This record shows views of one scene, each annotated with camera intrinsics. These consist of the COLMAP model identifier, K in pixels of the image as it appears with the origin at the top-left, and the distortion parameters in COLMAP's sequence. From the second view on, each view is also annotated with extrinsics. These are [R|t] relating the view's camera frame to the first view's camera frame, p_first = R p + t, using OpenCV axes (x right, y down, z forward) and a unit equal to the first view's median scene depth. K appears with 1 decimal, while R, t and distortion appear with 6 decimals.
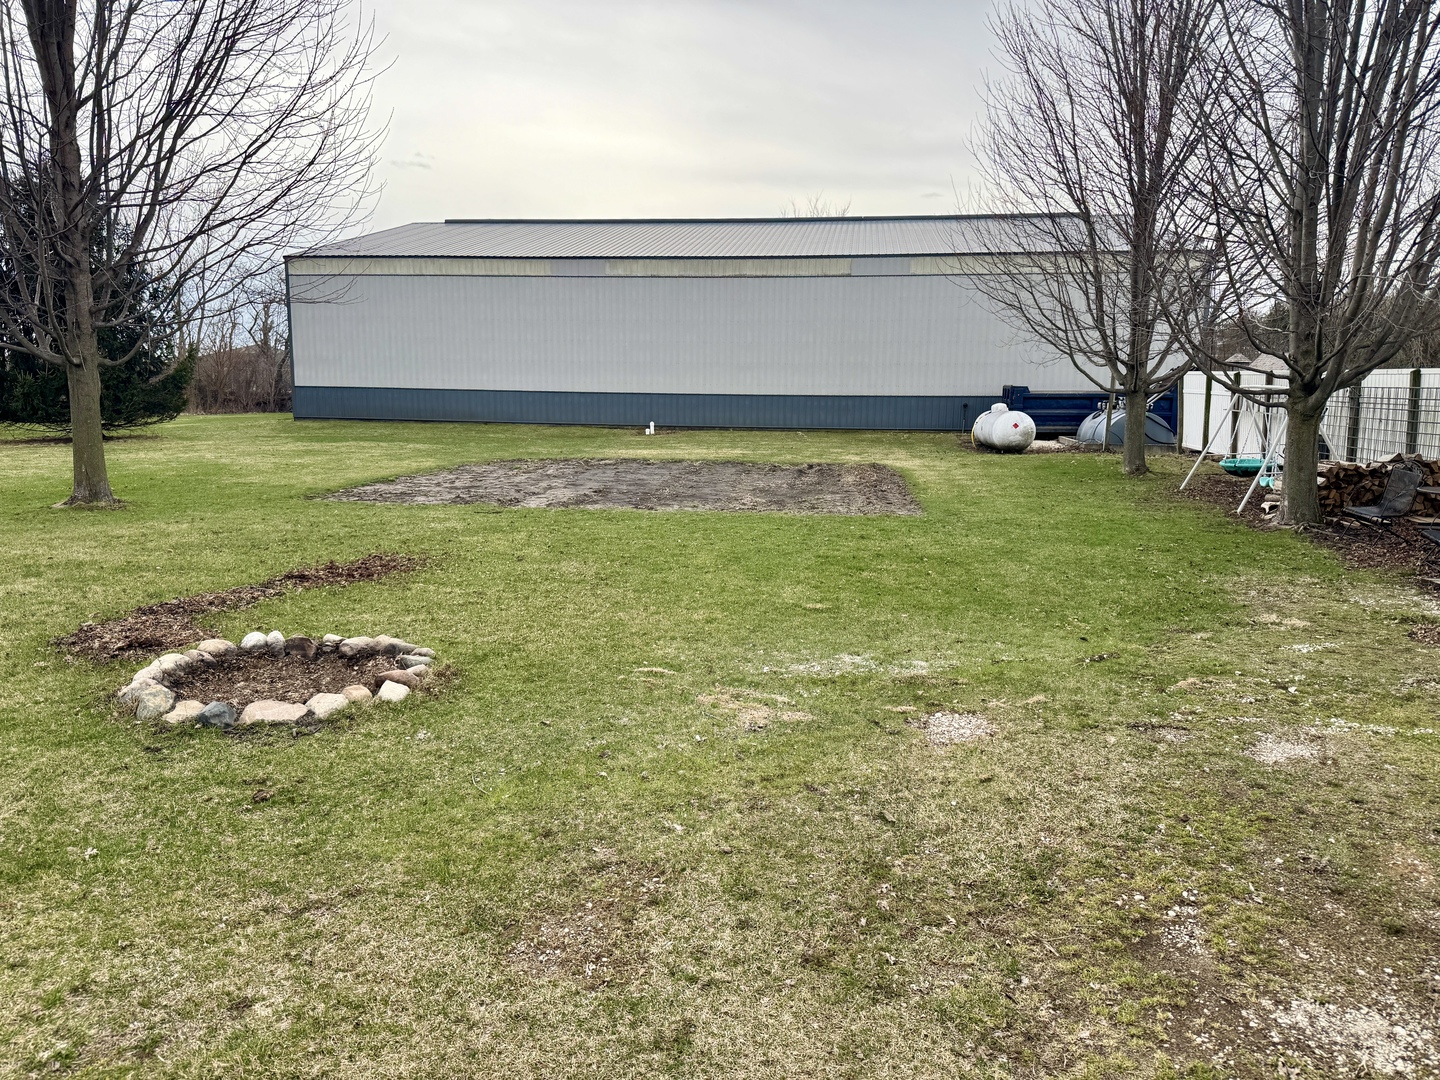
lens RADIAL K [[988.2, 0, 720.0], [0, 988.2, 540.0], [0, 0, 1]] dist [0.000213, 0.000055]
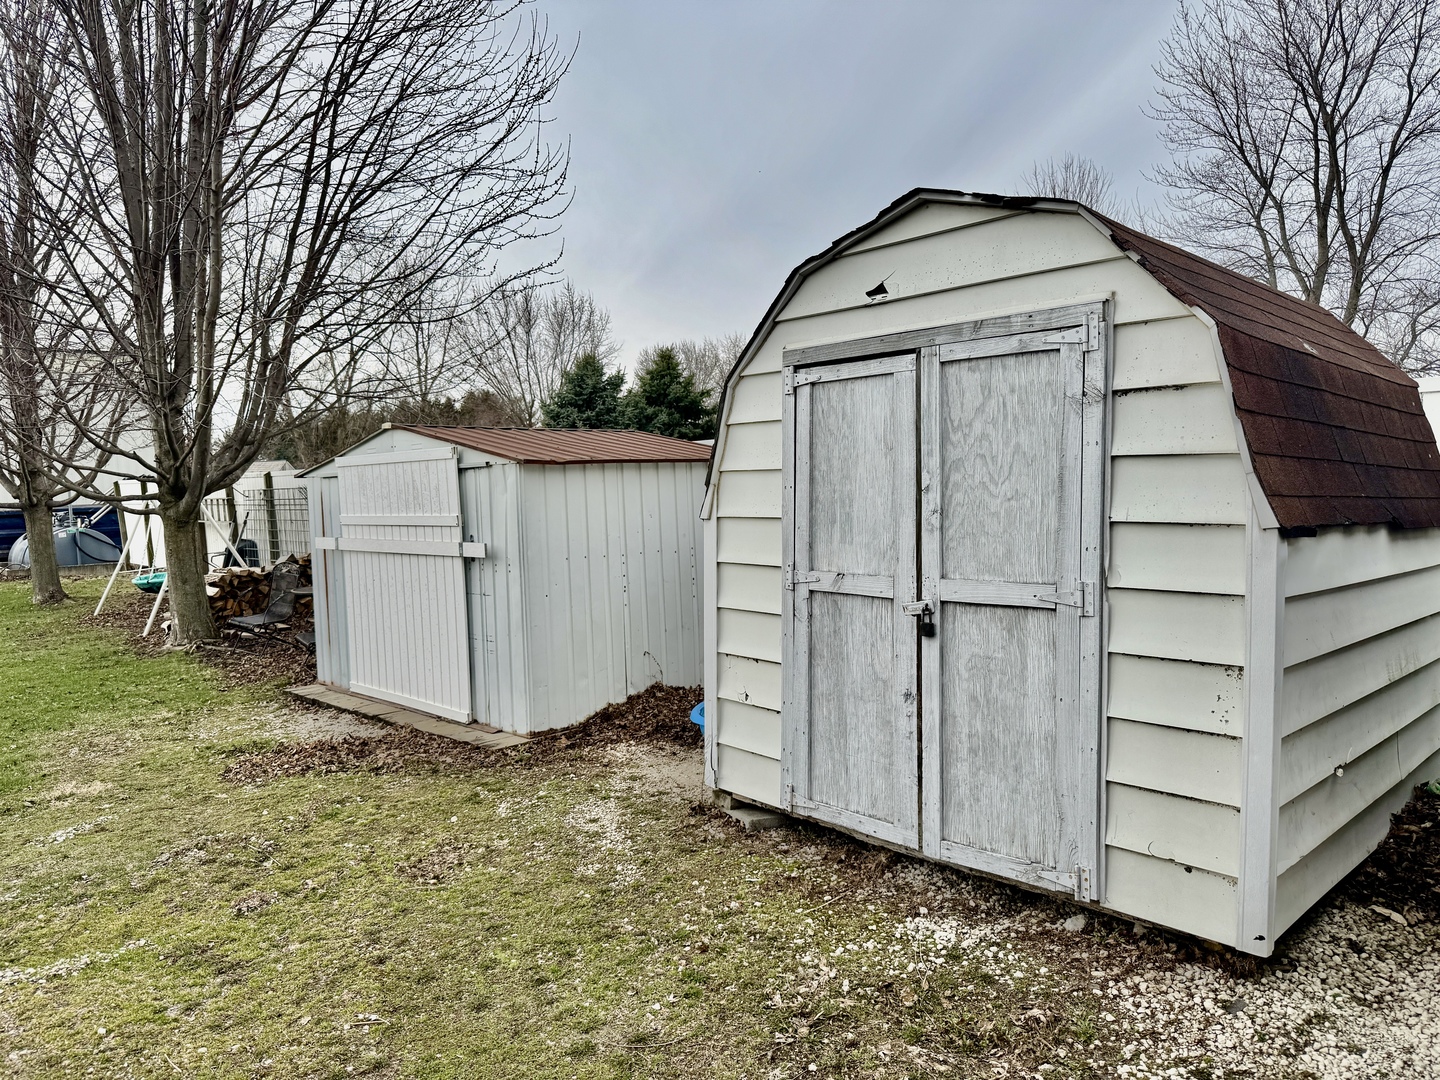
lens RADIAL K [[988.2, 0, 720.0], [0, 988.2, 540.0], [0, 0, 1]] dist [0.000213, 0.000055]
pose [[0.604710, -0.072696, 0.793121, 0.173308], [0.160726, 0.986476, -0.032125, -0.002467], [-0.780060, 0.146901, 0.608216, 0.076086]]
